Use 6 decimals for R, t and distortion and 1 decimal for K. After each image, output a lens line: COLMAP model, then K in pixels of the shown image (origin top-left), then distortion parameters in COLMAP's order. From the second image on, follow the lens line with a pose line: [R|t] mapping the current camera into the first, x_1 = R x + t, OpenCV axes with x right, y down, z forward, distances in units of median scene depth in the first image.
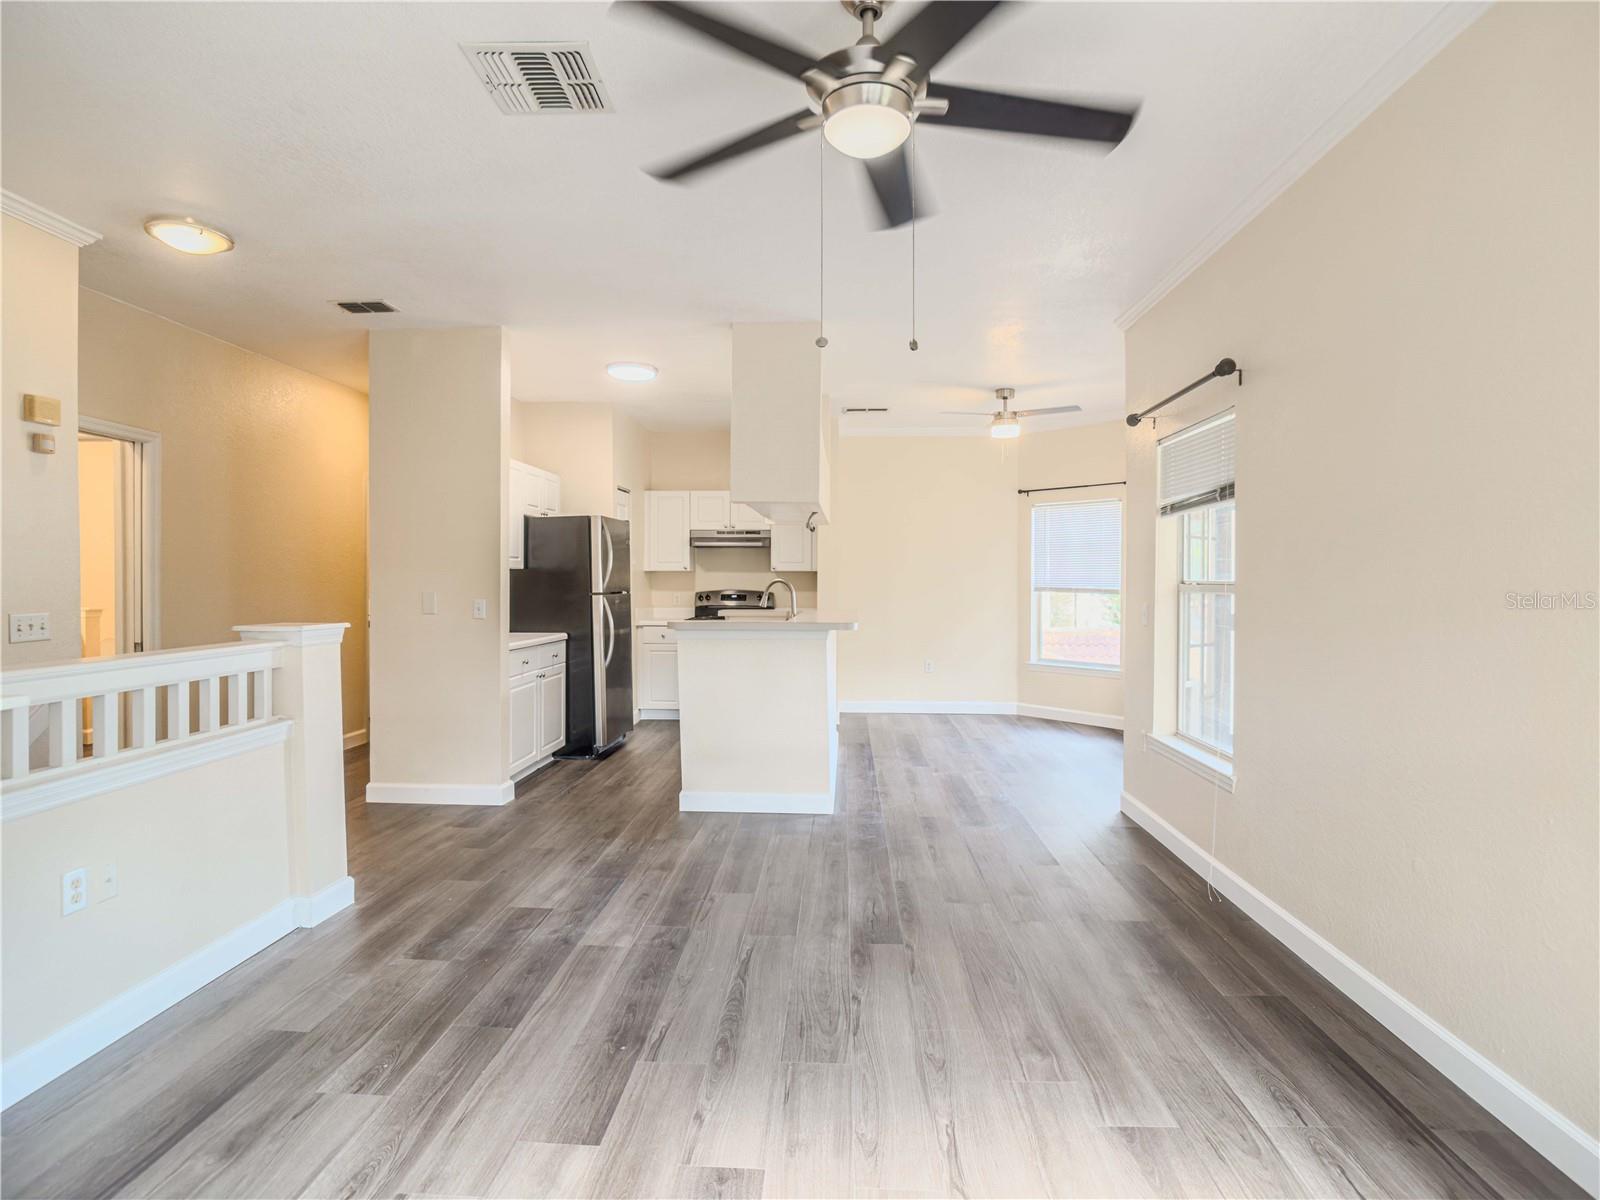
lens RADIAL K [[852.0, 0, 806.5], [0, 852.0, 595.5], [0, 0, 1]] dist [-0.042895, 0.012868]
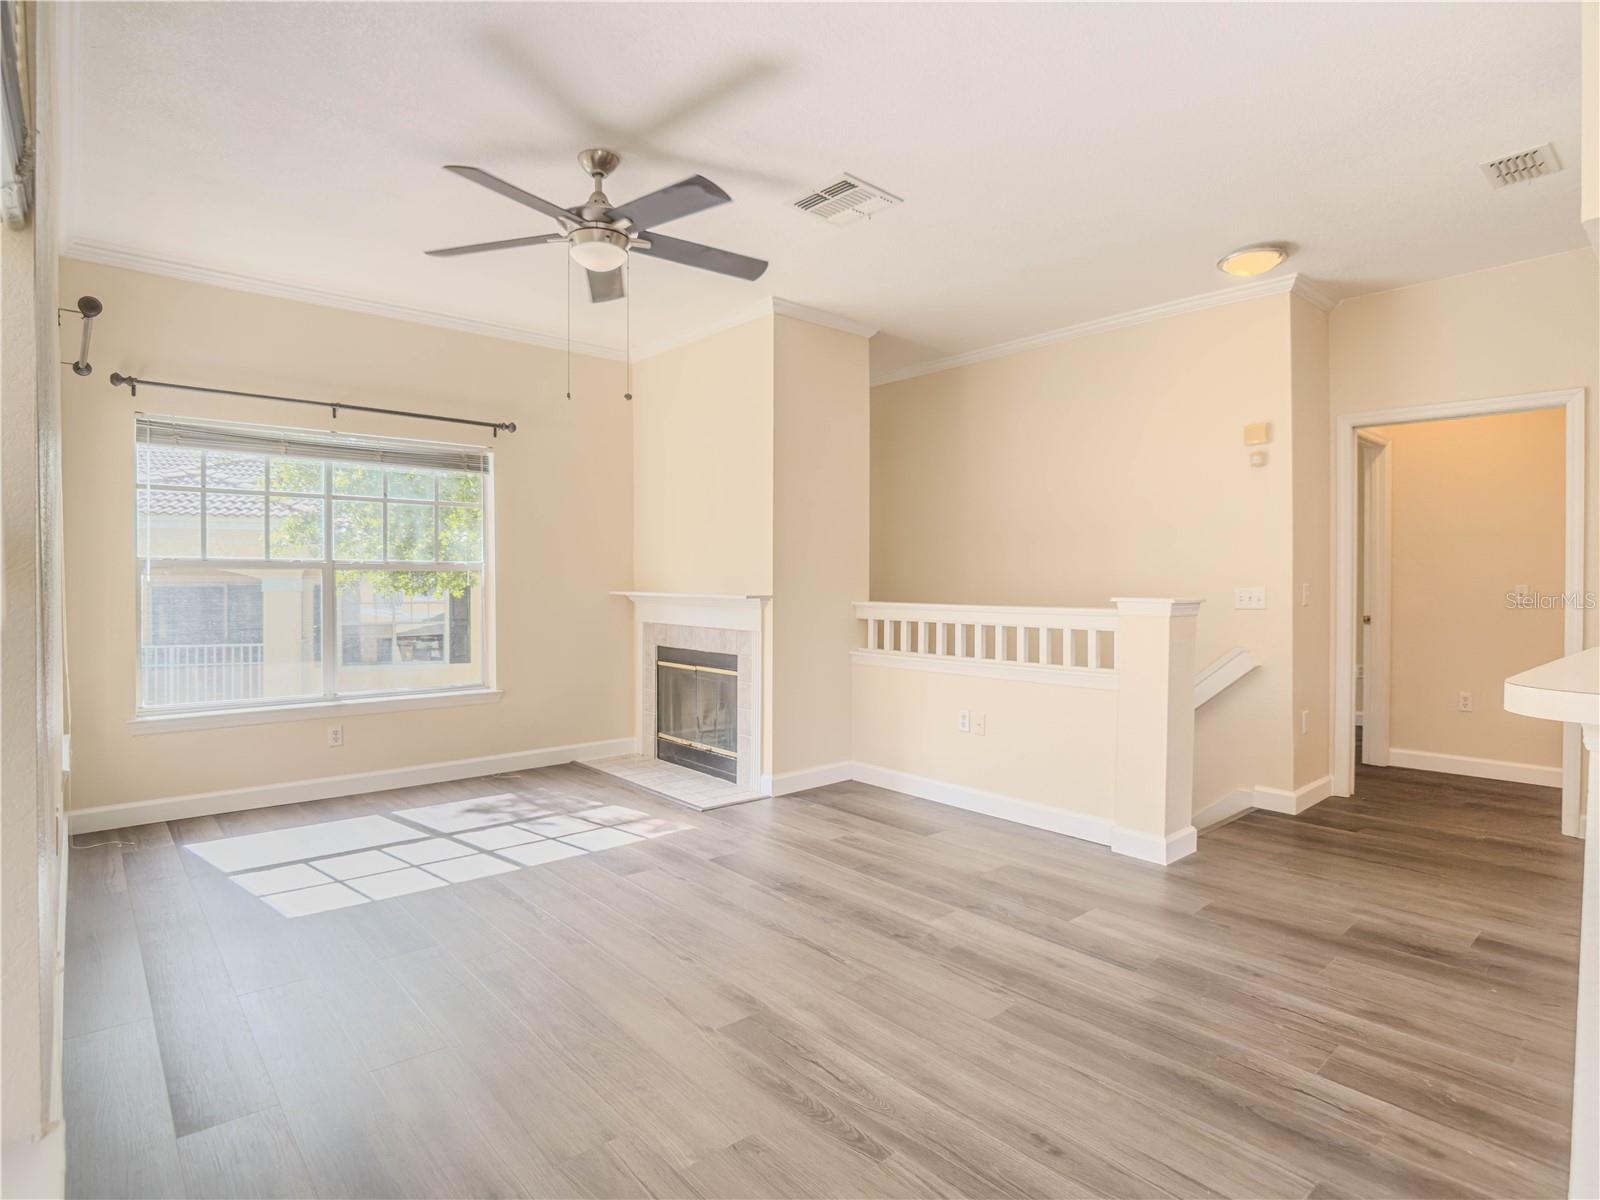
lens RADIAL K [[852.0, 0, 788.7], [0, 852.0, 593.4], [0, 0, 1]] dist [-0.042895, 0.012868]
pose [[-0.731696, 0.009517, -0.681565, 0.507927], [-0.015212, 0.999426, 0.030287, 0.000343], [0.681462, 0.032528, -0.731131, 1.394366]]
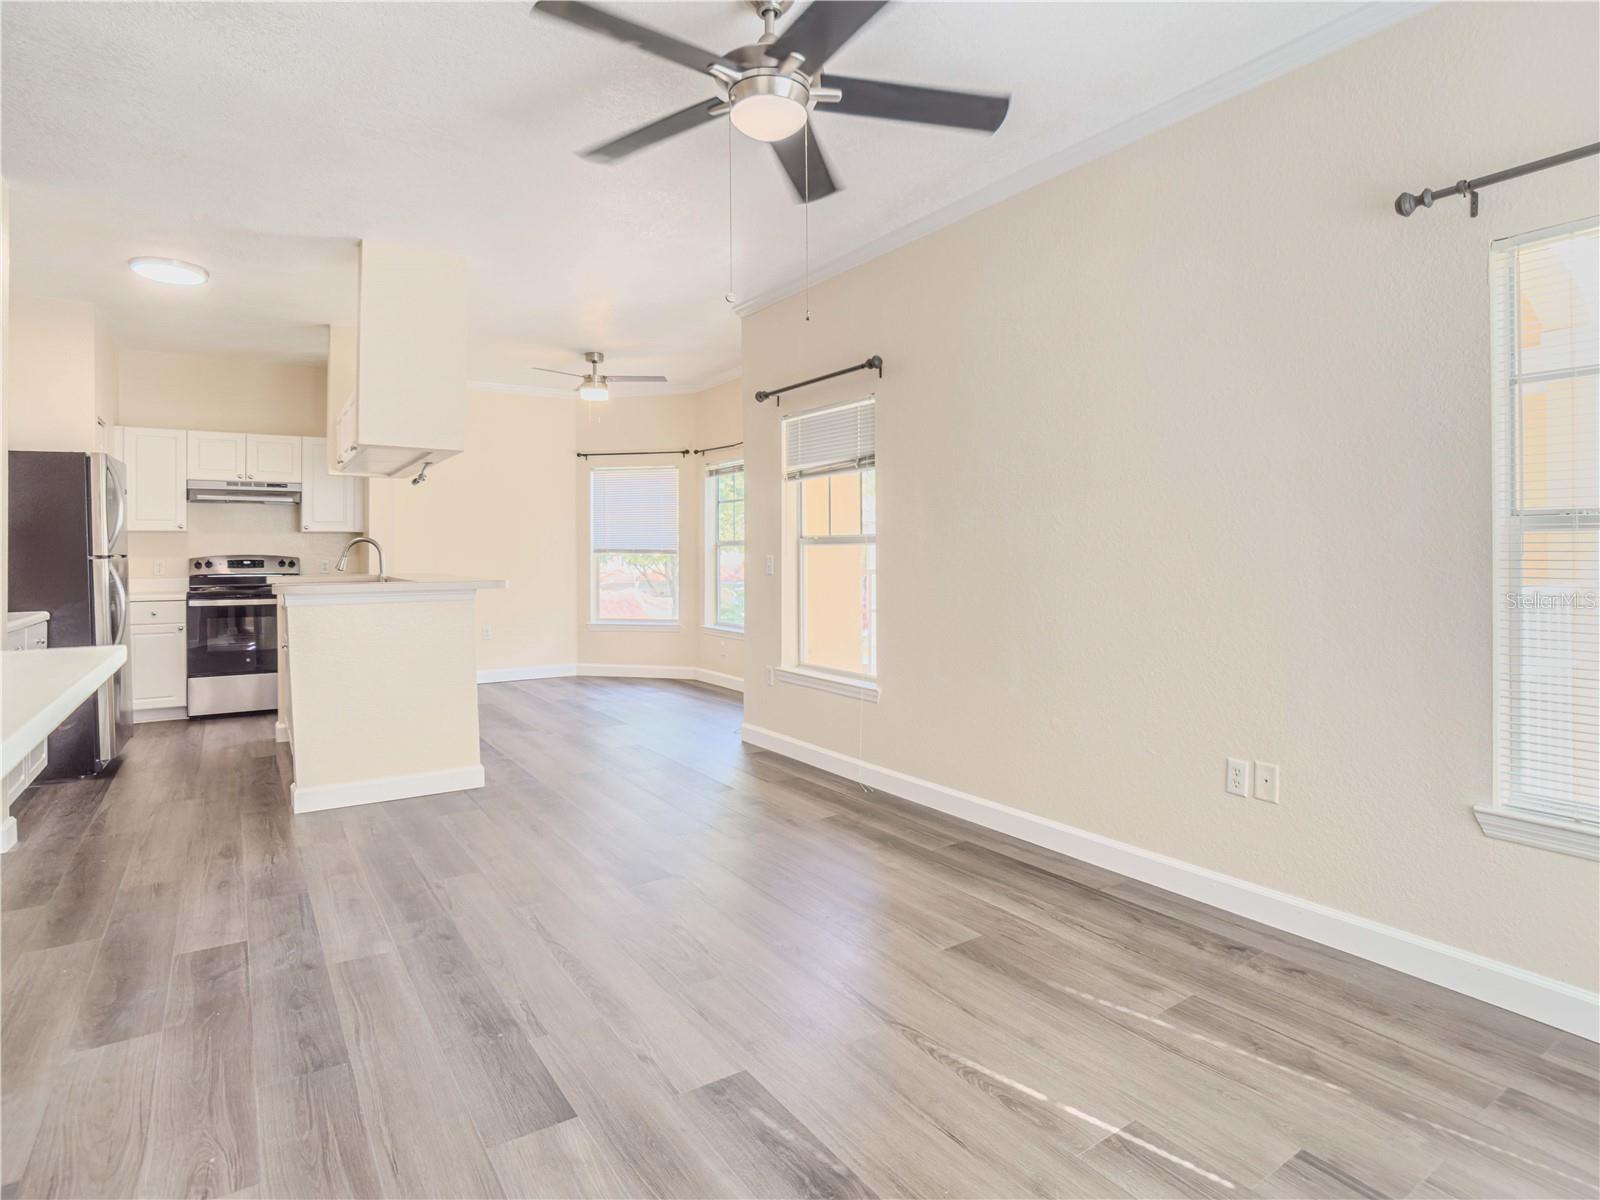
lens RADIAL K [[852.0, 0, 807.7], [0, 852.0, 574.3], [0, 0, 1]] dist [-0.042895, 0.012868]
pose [[0.798162, -0.022286, 0.602031, -0.331085], [0.016296, 0.999749, 0.015403, 0.021384], [-0.602223, -0.002483, 0.798324, 0.053484]]
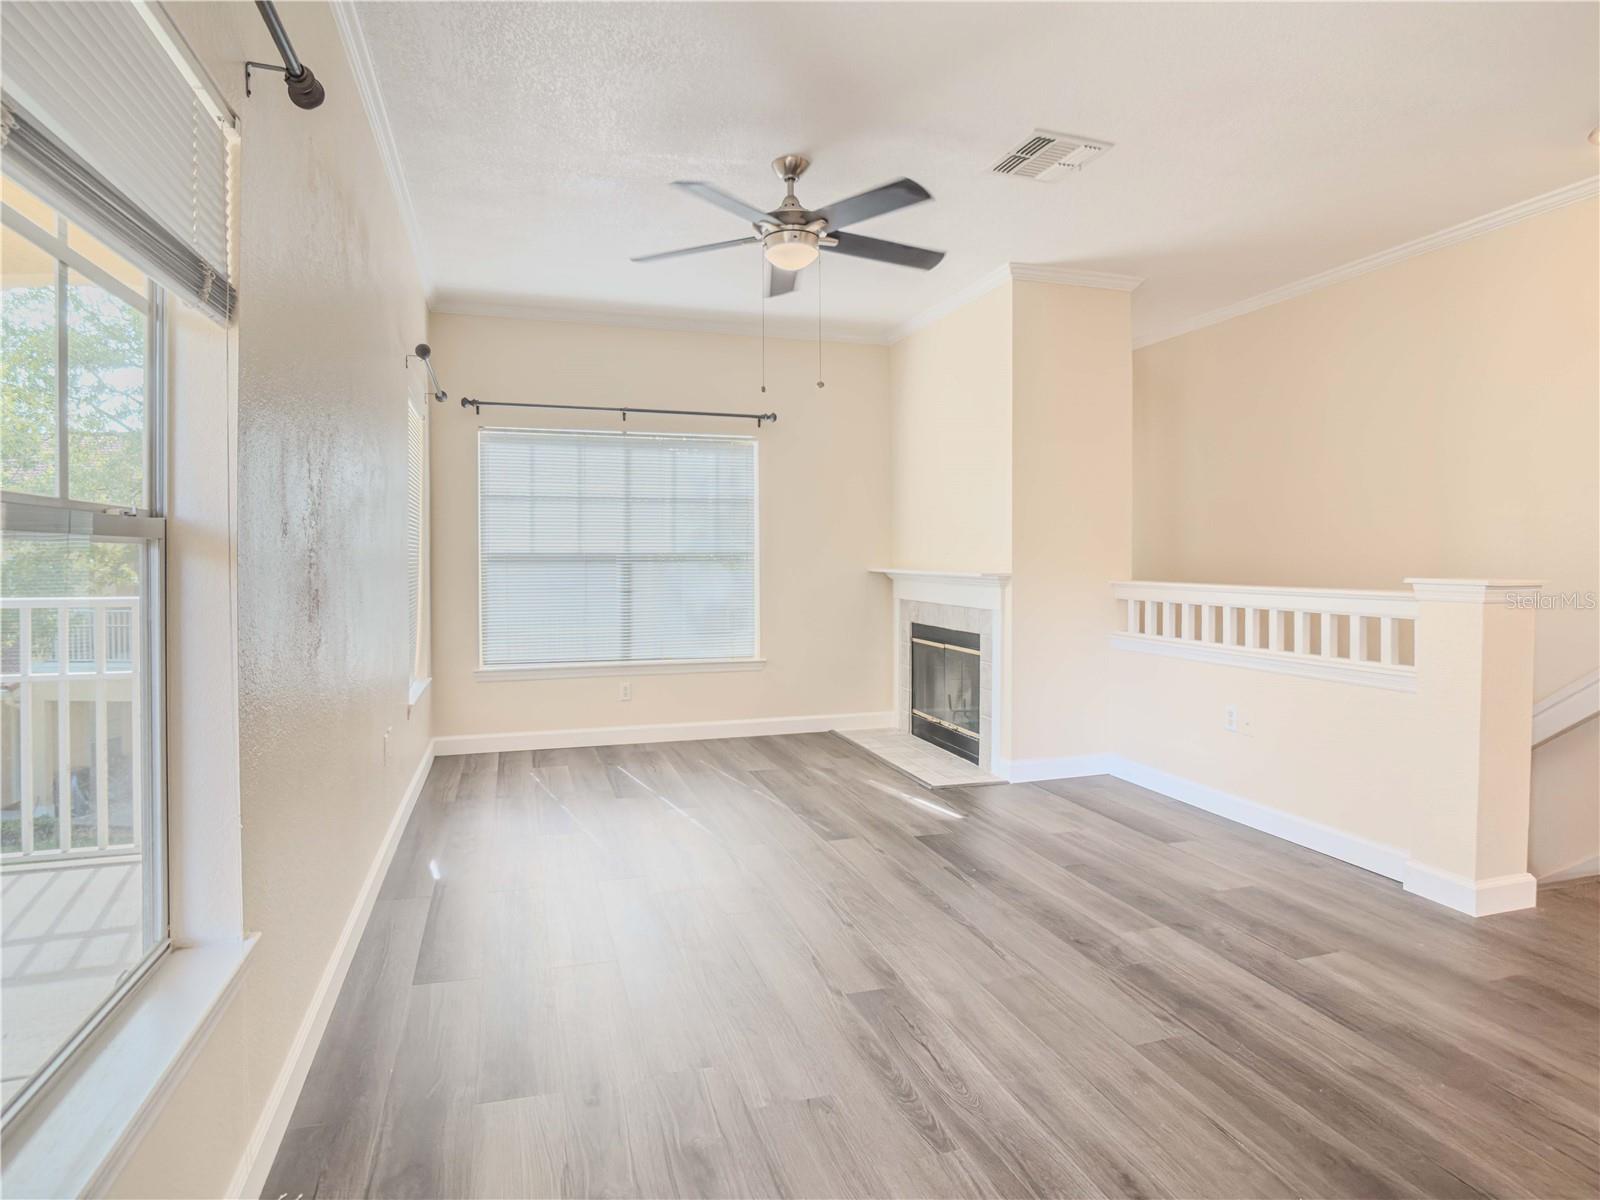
lens RADIAL K [[852.0, 0, 752.6], [0, 852.0, 566.2], [0, 0, 1]] dist [-0.042895, 0.012868]
pose [[-0.951185, 0.006121, -0.308562, 0.381370], [-0.003085, 0.999565, 0.029340, -0.003112], [0.308607, 0.028859, -0.950752, 1.499176]]
